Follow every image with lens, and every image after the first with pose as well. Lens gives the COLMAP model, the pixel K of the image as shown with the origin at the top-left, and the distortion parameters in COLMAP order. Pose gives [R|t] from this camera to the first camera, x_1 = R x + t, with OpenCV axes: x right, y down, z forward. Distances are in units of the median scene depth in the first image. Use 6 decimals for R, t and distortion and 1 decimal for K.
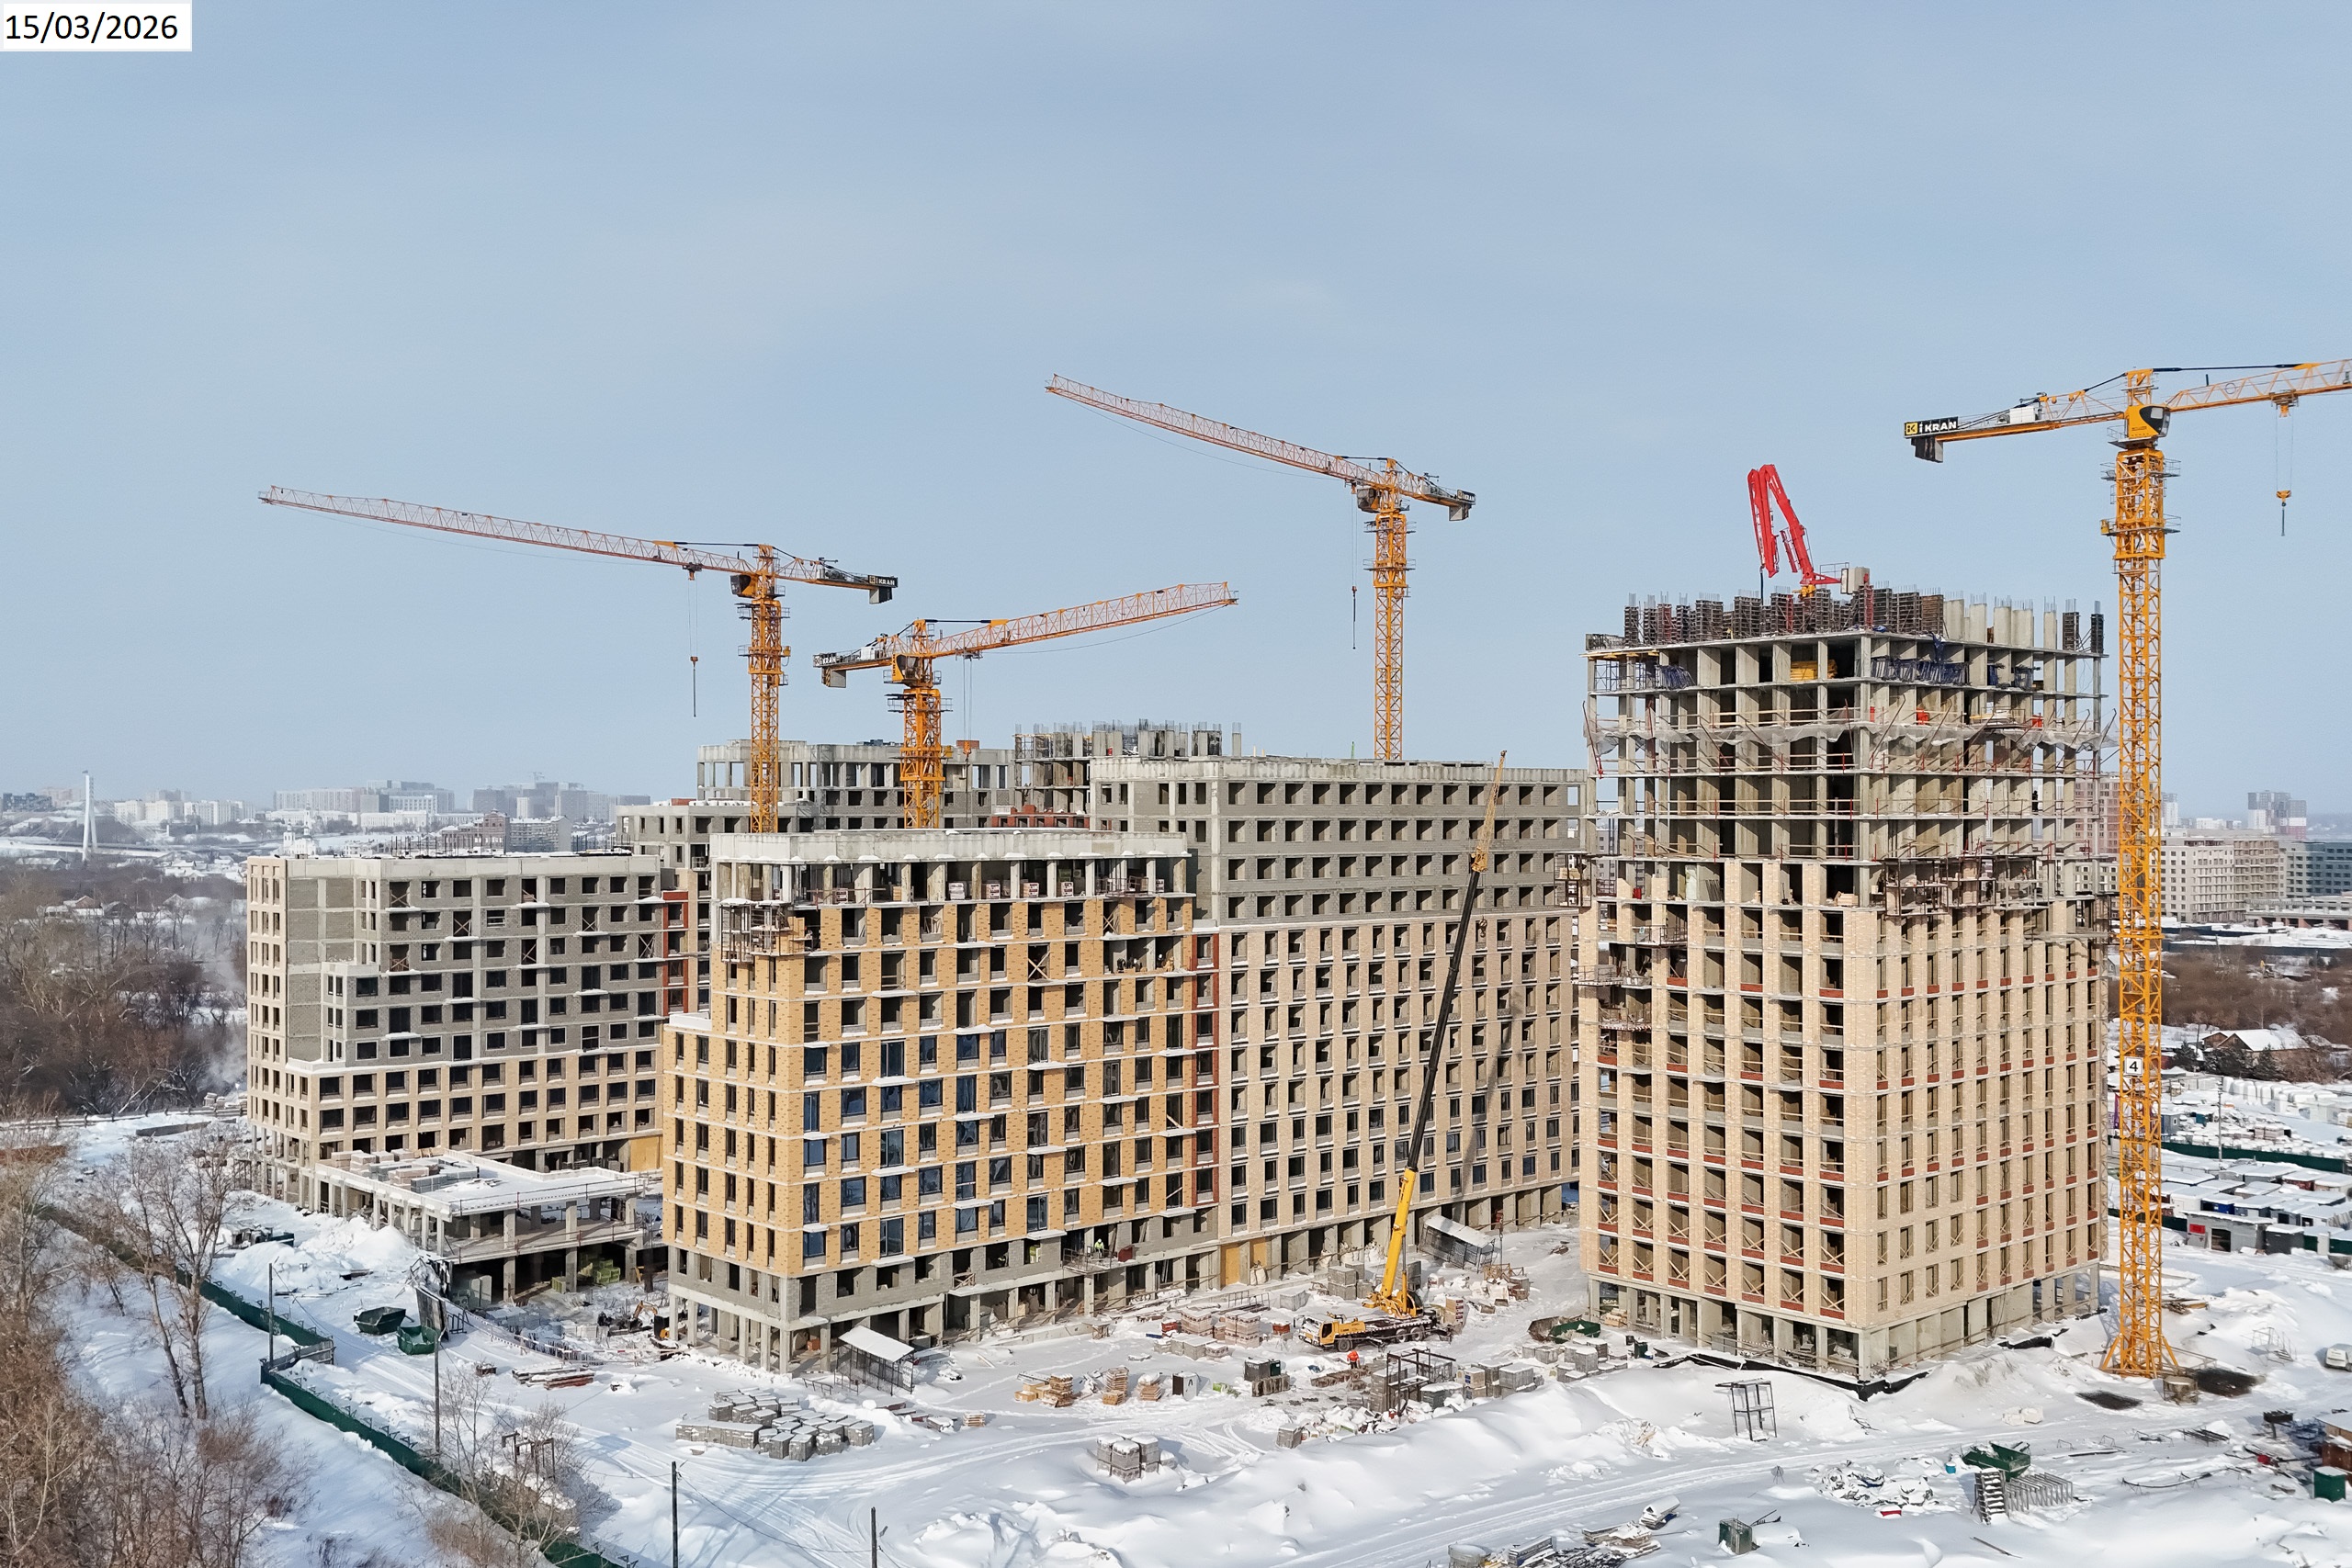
lens RADIAL K [[2218.8, 0, 1176.0], [0, 2218.8, 784.0], [0, 0, 1]] dist [-0.005254, -0.013684]
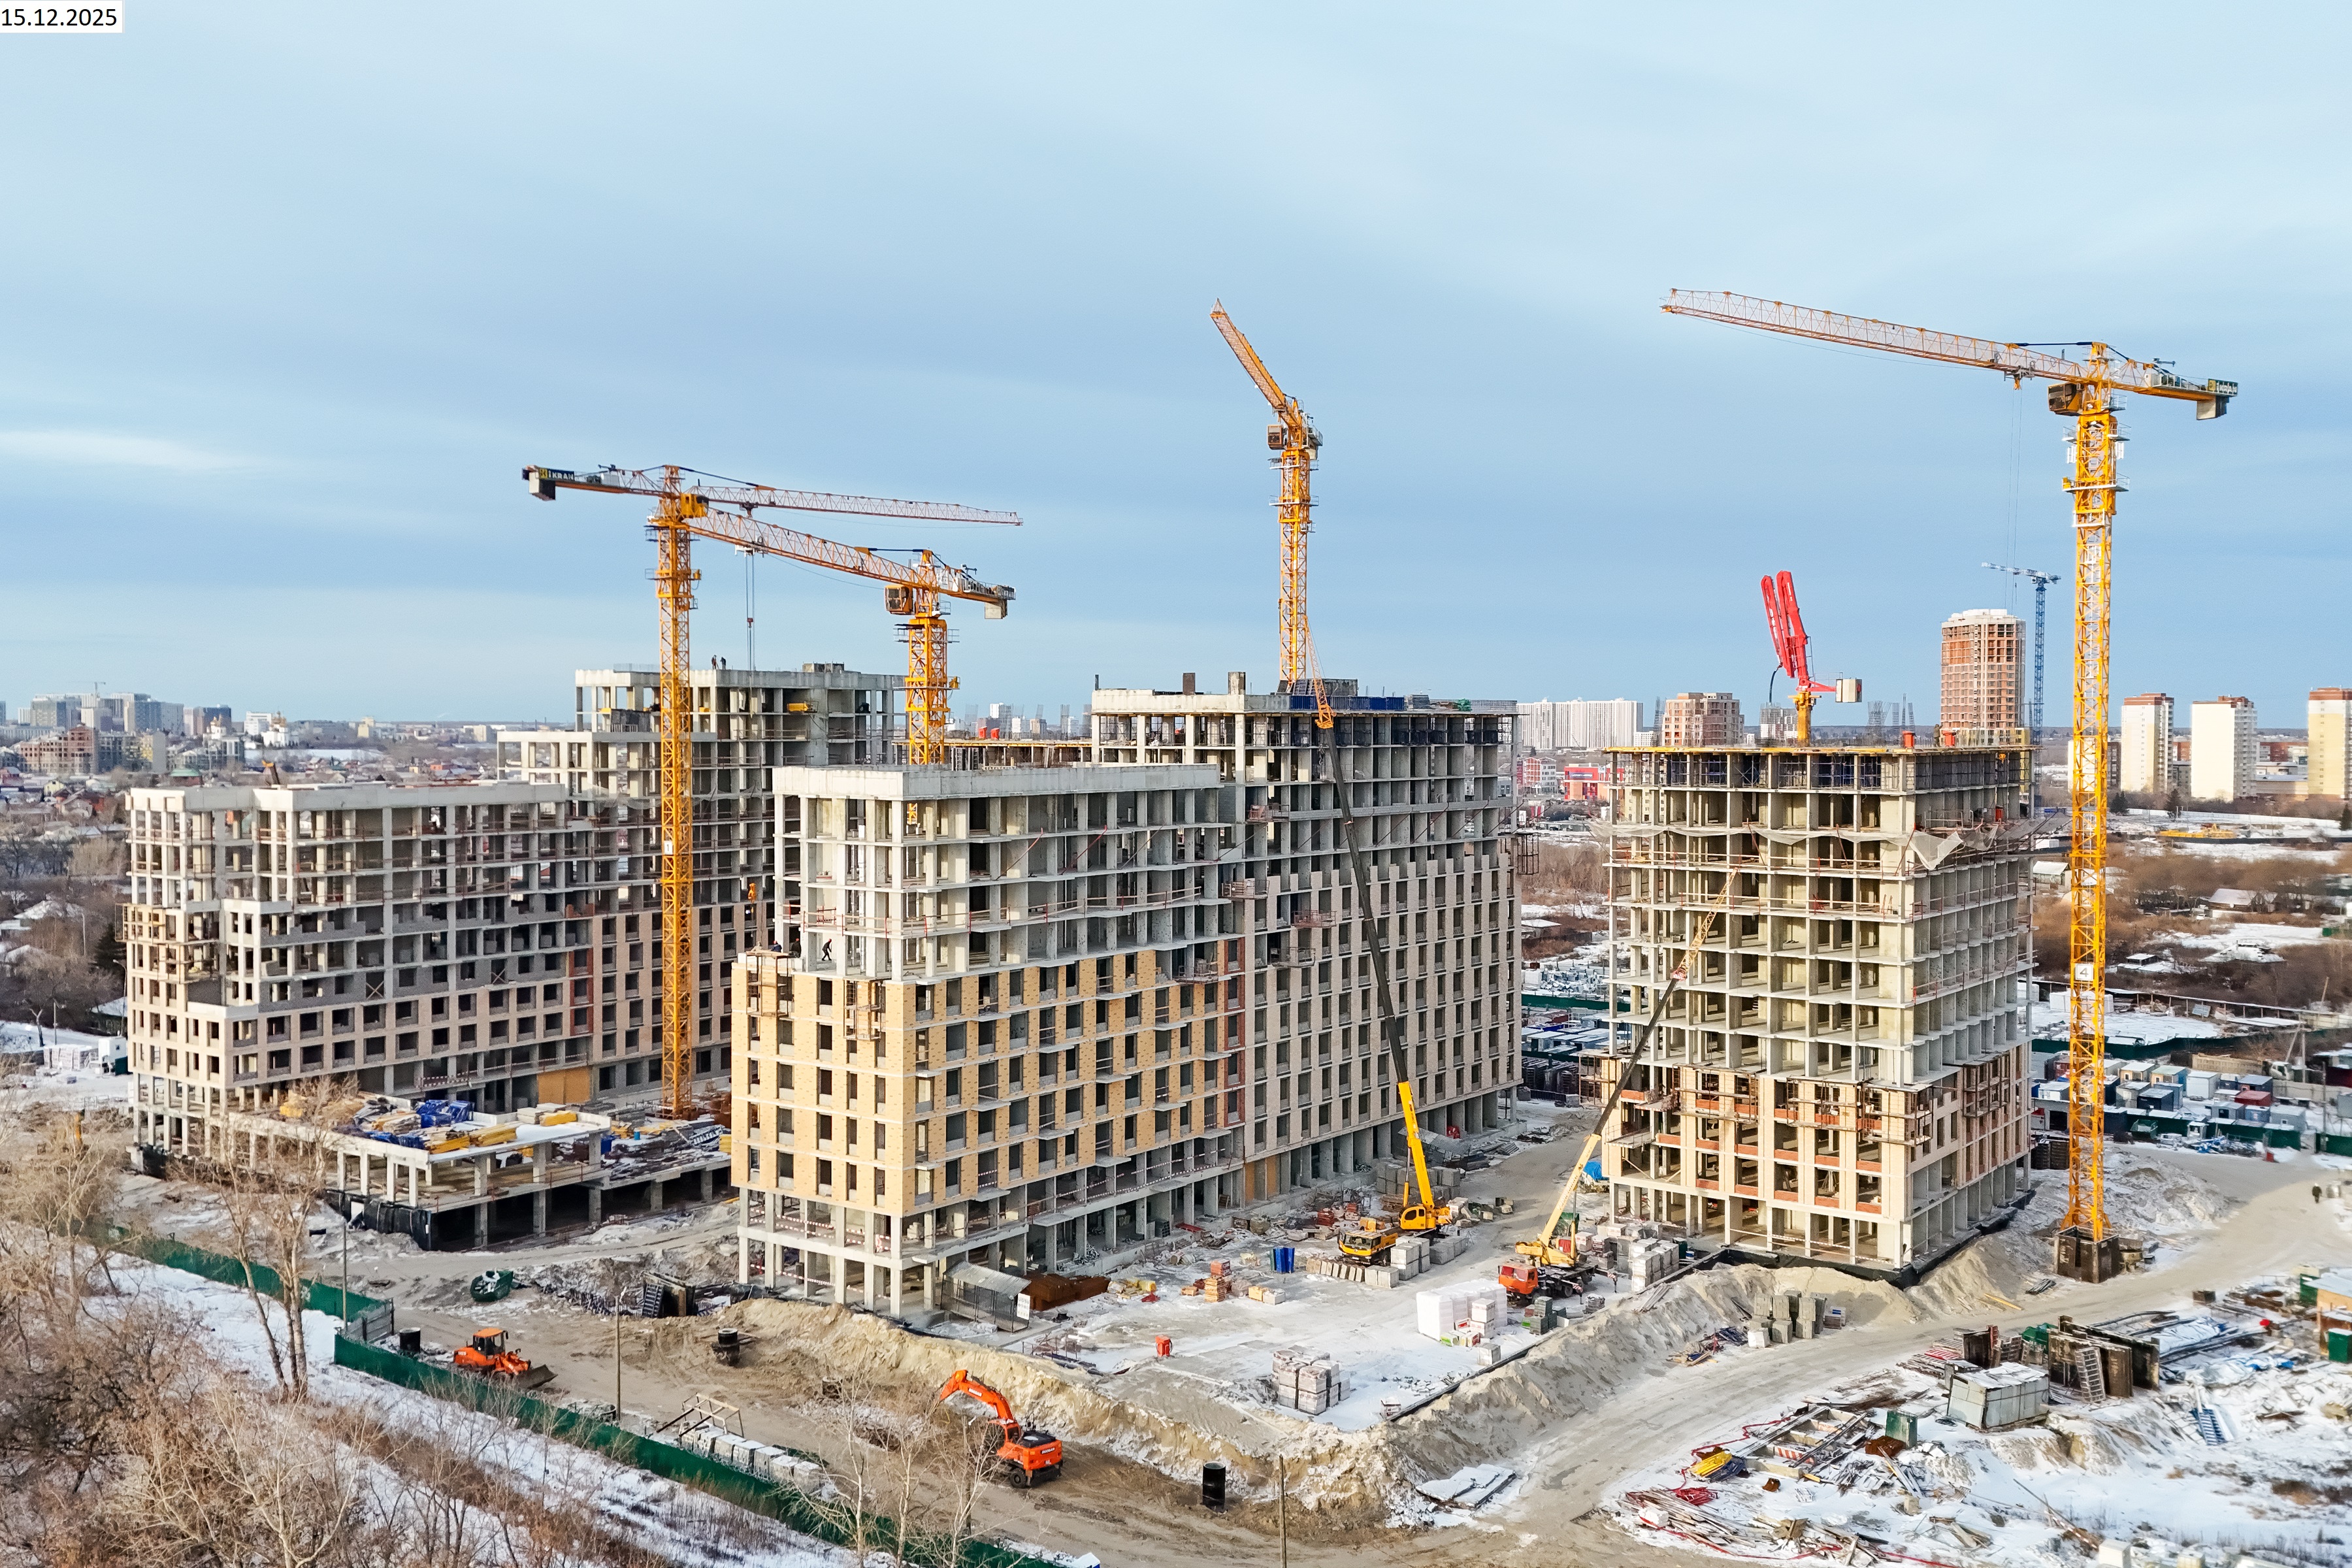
lens RADIAL K [[2128.7, 0, 1220.3], [0, 2128.7, 773.5], [0, 0, 1]] dist [0.006339, -0.016051]
pose [[0.980368, -0.002227, 0.197163, -0.181453], [-0.004411, 0.999438, 0.033221, -0.006281], [-0.197126, -0.033438, 0.979808, 0.036174]]
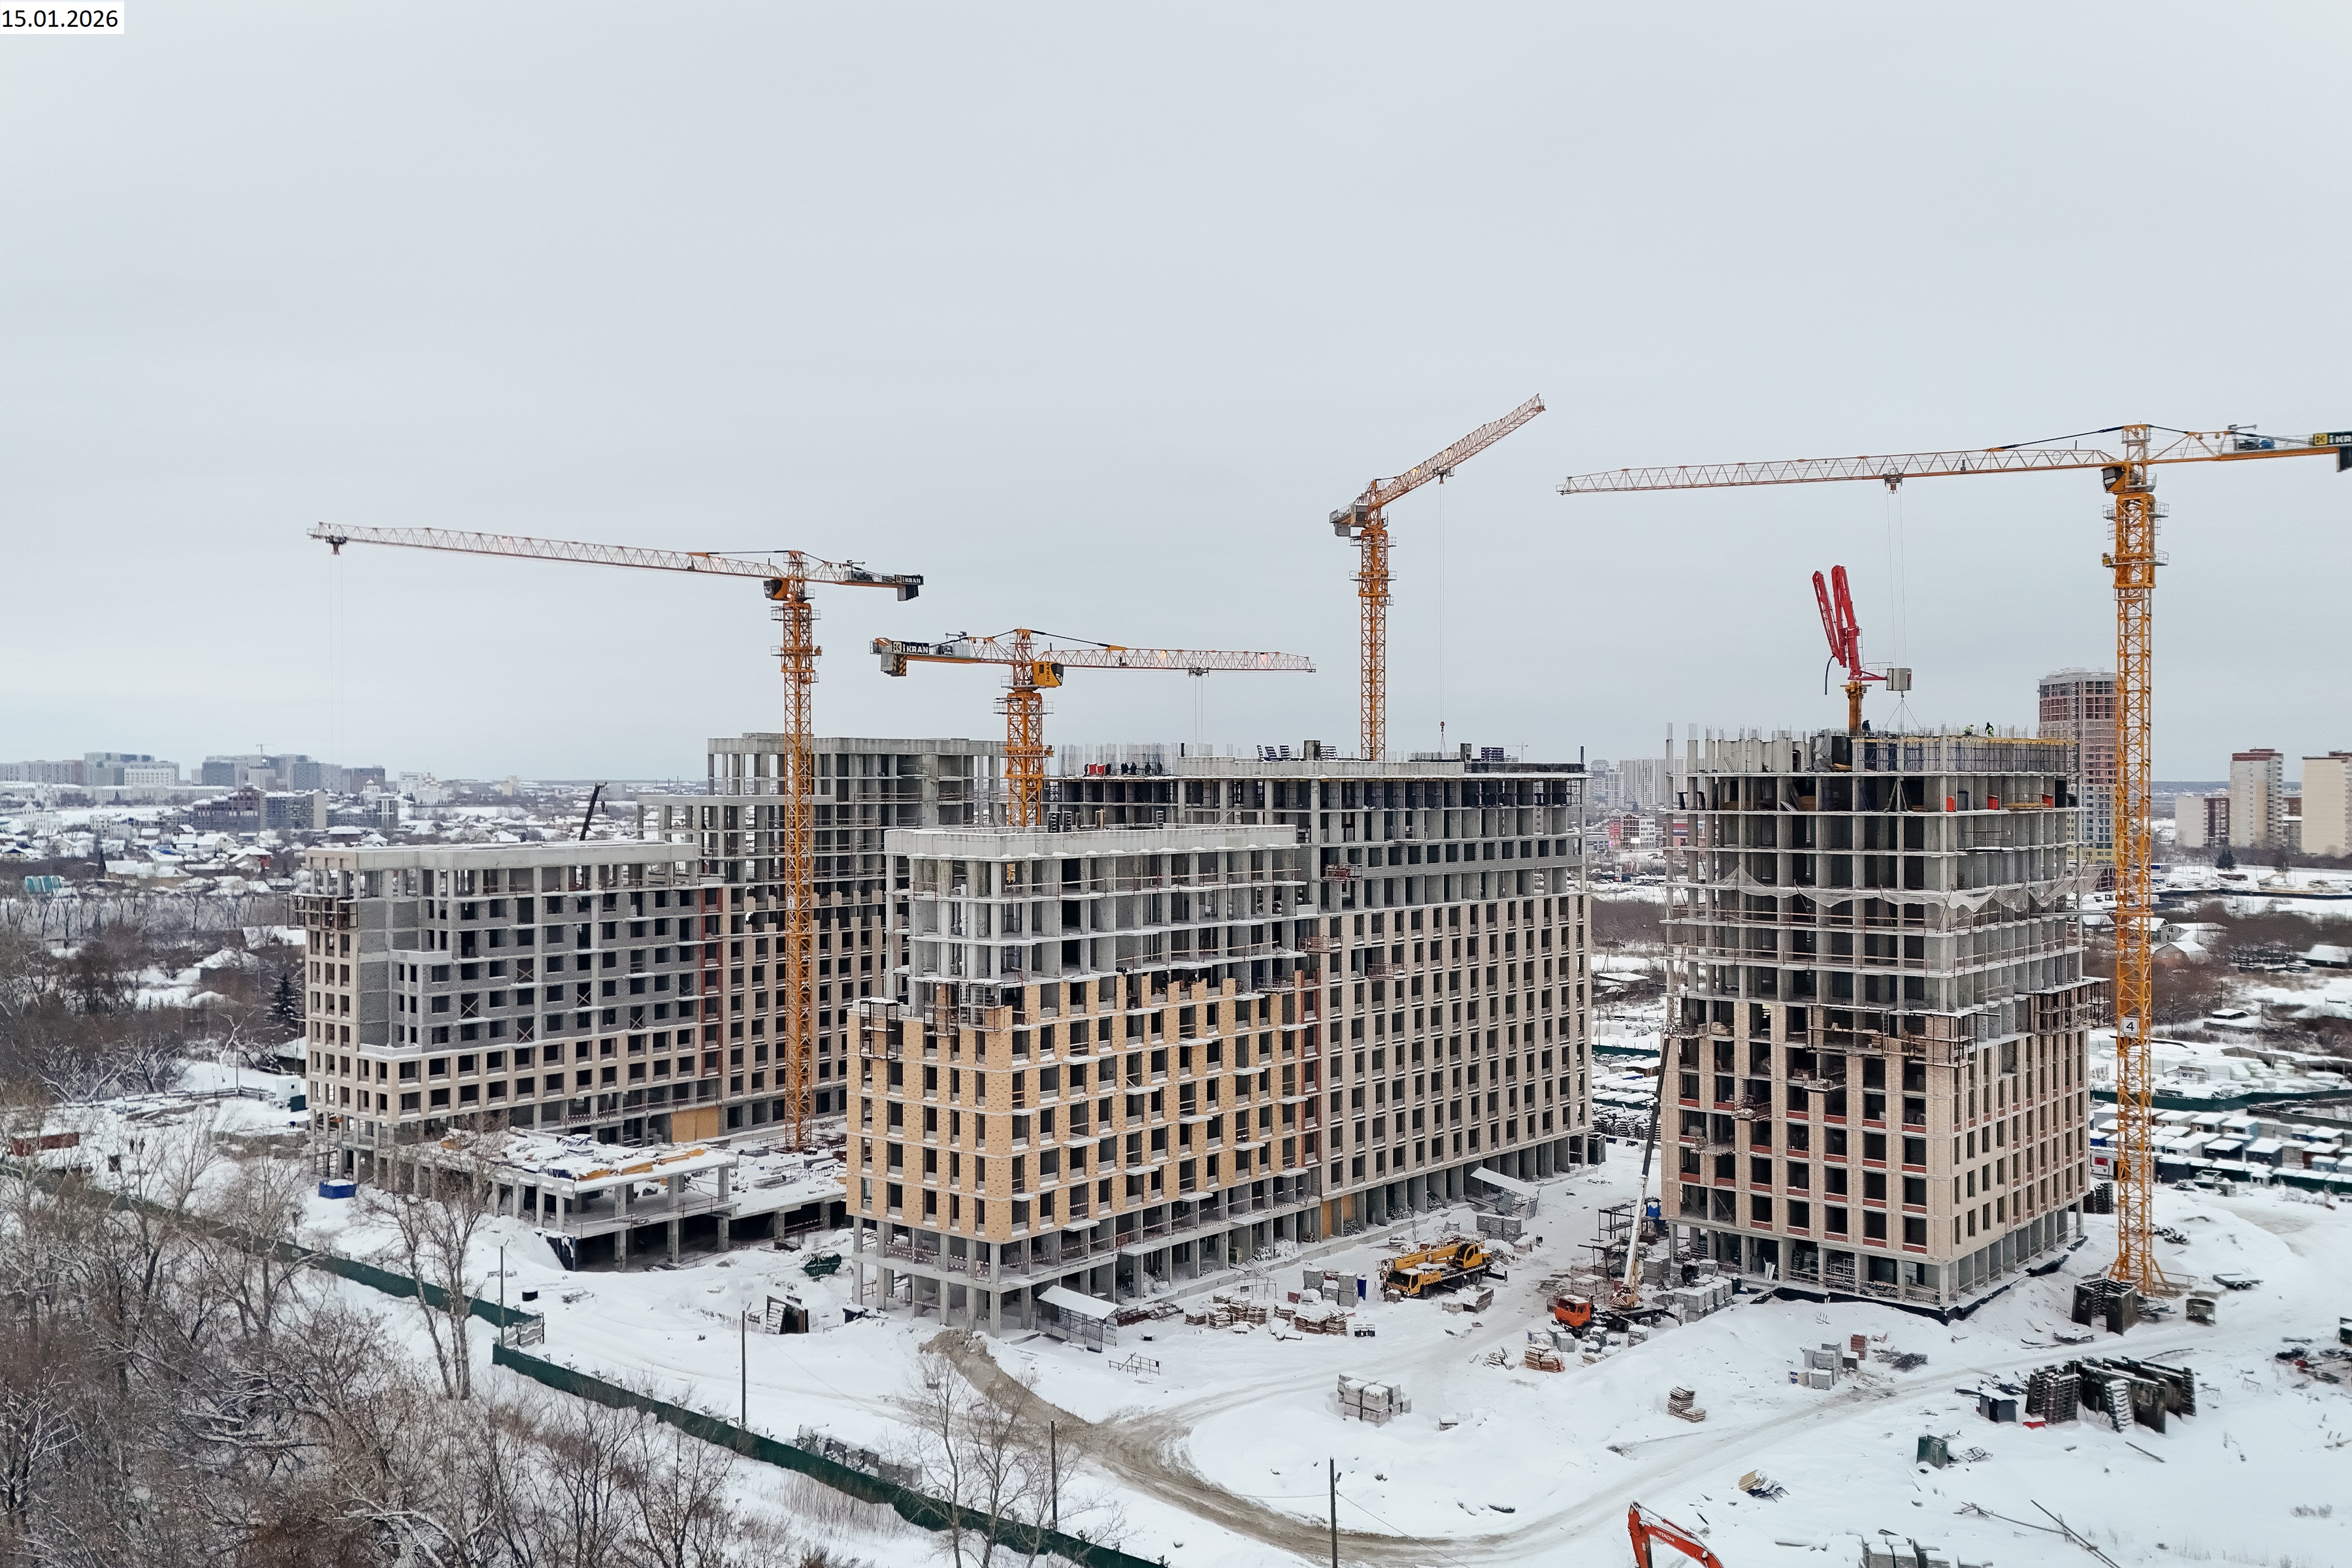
lens RADIAL K [[2092.9, 0, 1176.0], [0, 2092.9, 784.0], [0, 0, 1]] dist [0.009458, -0.005651]
pose [[0.992141, -0.001010, 0.125117, -0.177023], [-0.000555, 0.999922, 0.012468, -0.011869], [-0.125120, -0.012440, 0.992064, -0.018979]]
